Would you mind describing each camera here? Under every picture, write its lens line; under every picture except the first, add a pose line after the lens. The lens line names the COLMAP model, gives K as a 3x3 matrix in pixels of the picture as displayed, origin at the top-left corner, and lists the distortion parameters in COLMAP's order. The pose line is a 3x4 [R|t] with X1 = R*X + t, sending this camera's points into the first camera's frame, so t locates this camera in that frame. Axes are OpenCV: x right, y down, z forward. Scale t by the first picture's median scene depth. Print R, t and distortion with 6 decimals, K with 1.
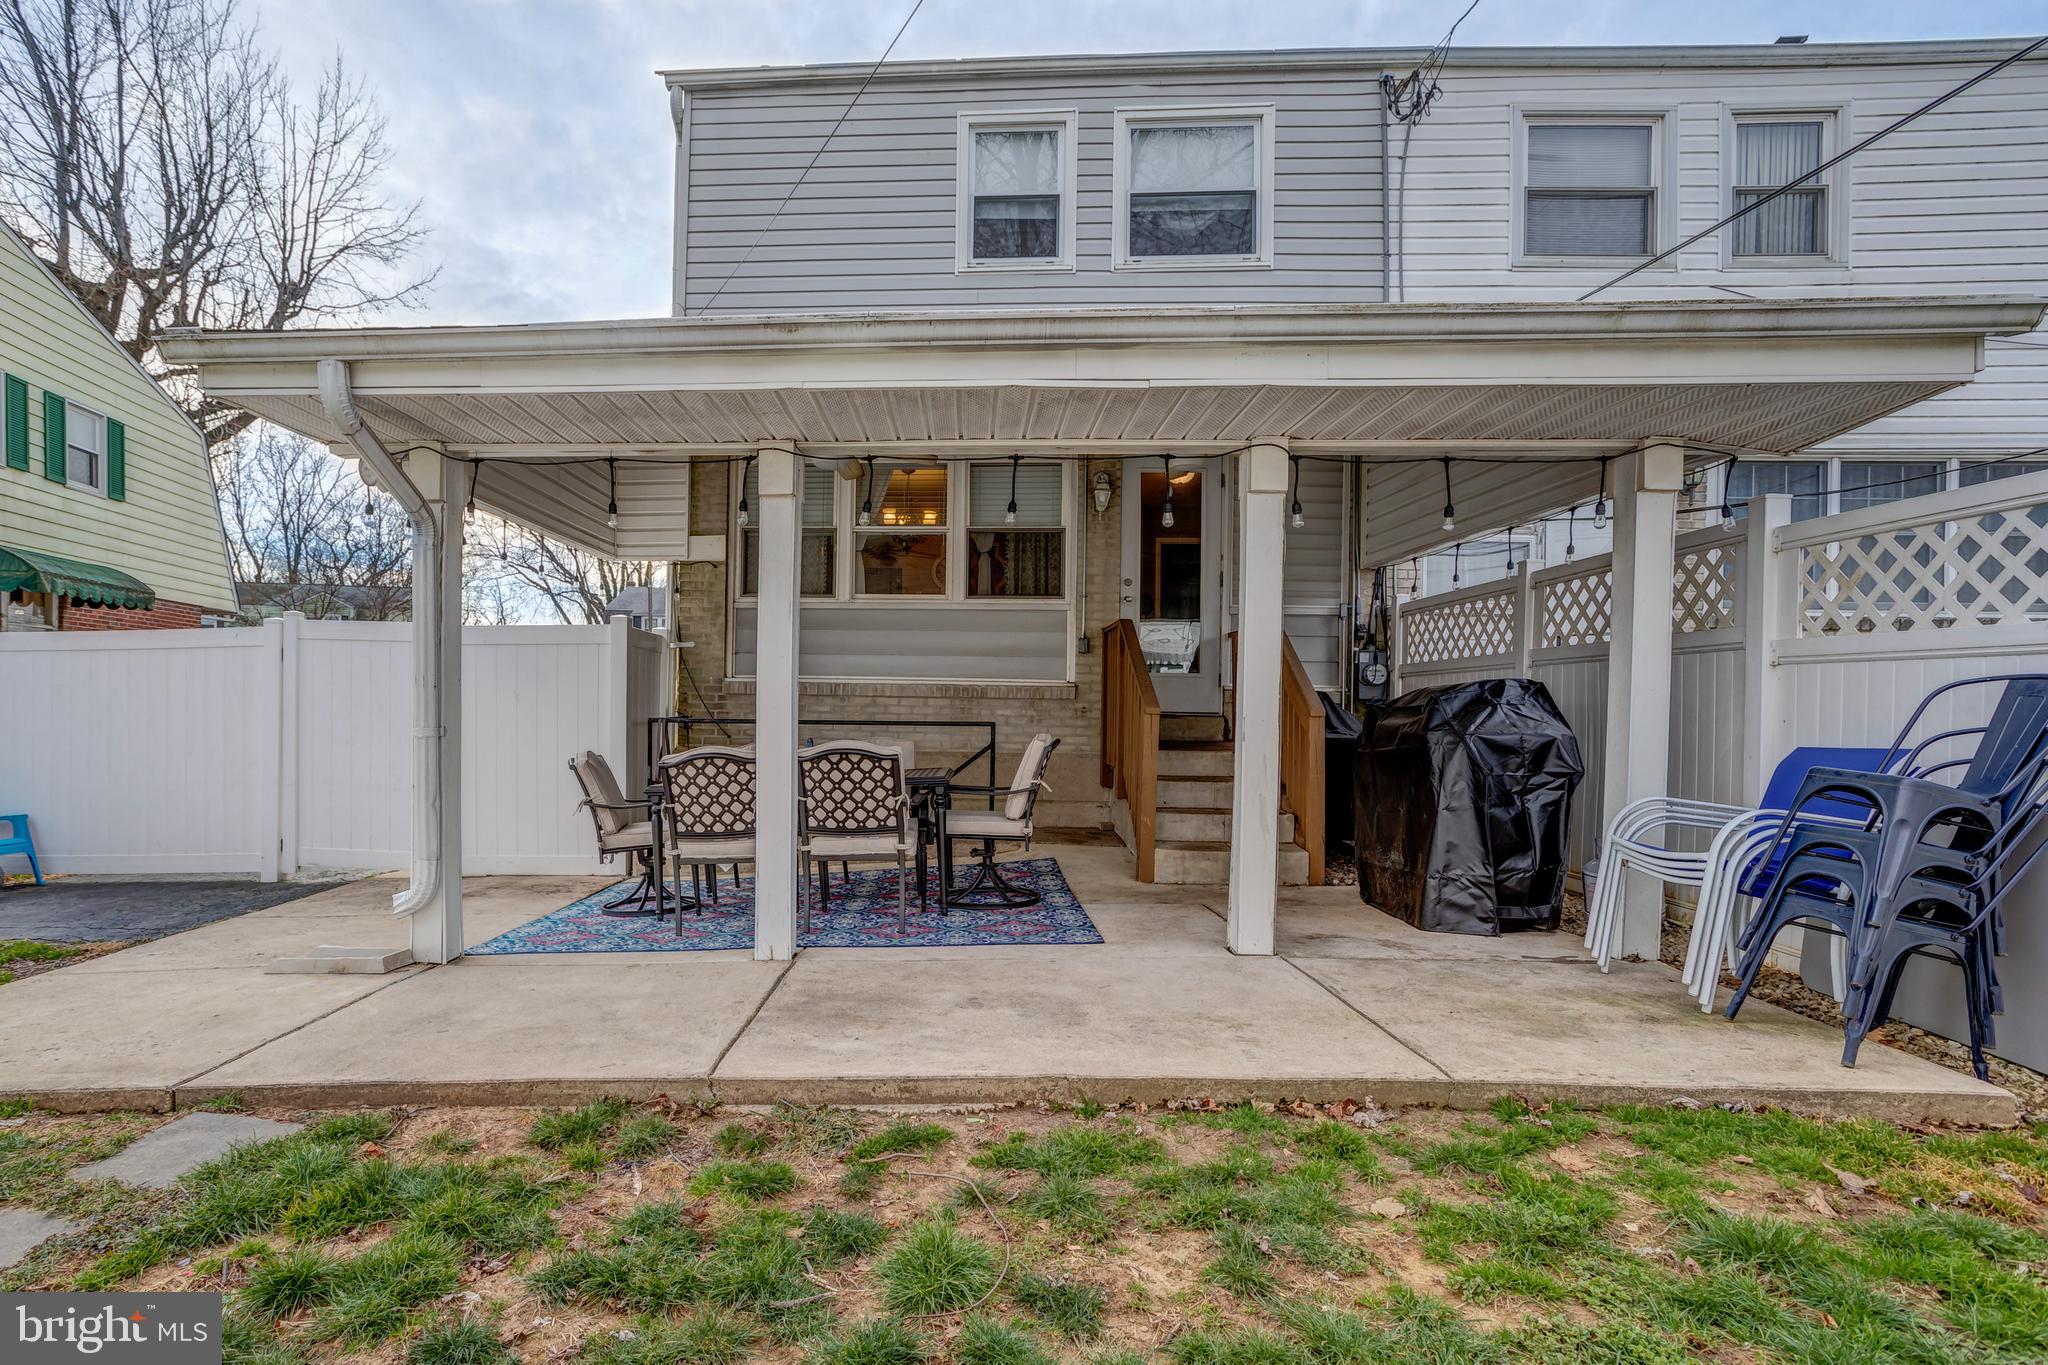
lens RADIAL K [[1135.6, 0, 940.9], [0, 1135.6, 724.5], [0, 0, 1]] dist [-0.072723, 0.053067]
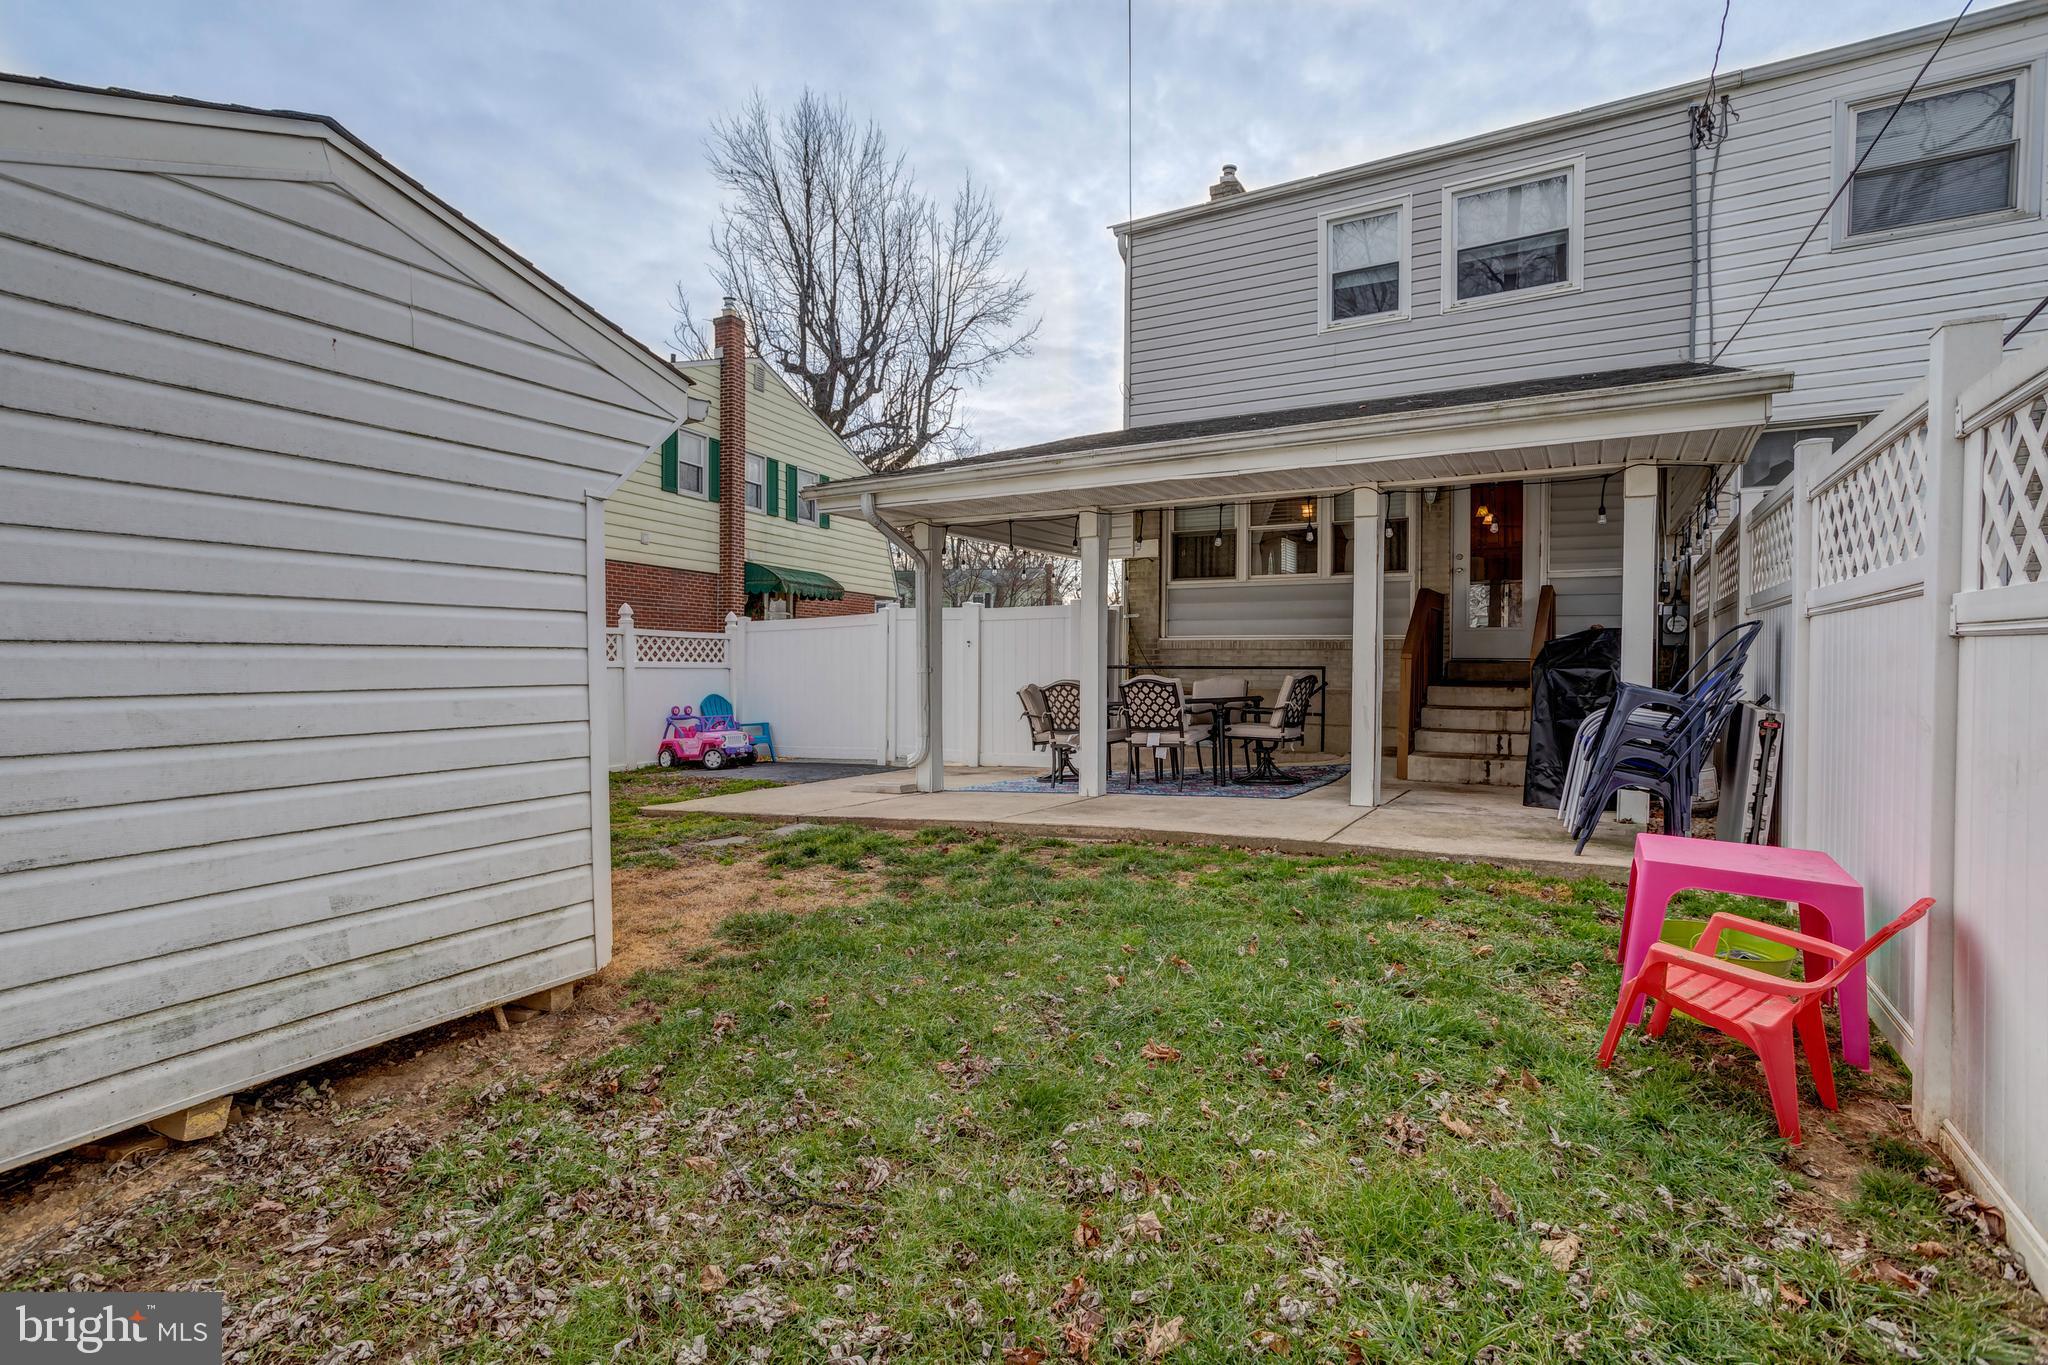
lens RADIAL K [[998.2, 0, 998.3], [0, 998.2, 667.1], [0, 0, 1]] dist [-0.031339, 0.000904]
pose [[0.886780, -0.007075, -0.462138, 0.211681], [0.001699, 0.999926, -0.012049, 0.010505], [0.462189, 0.009899, 0.886726, -0.218280]]
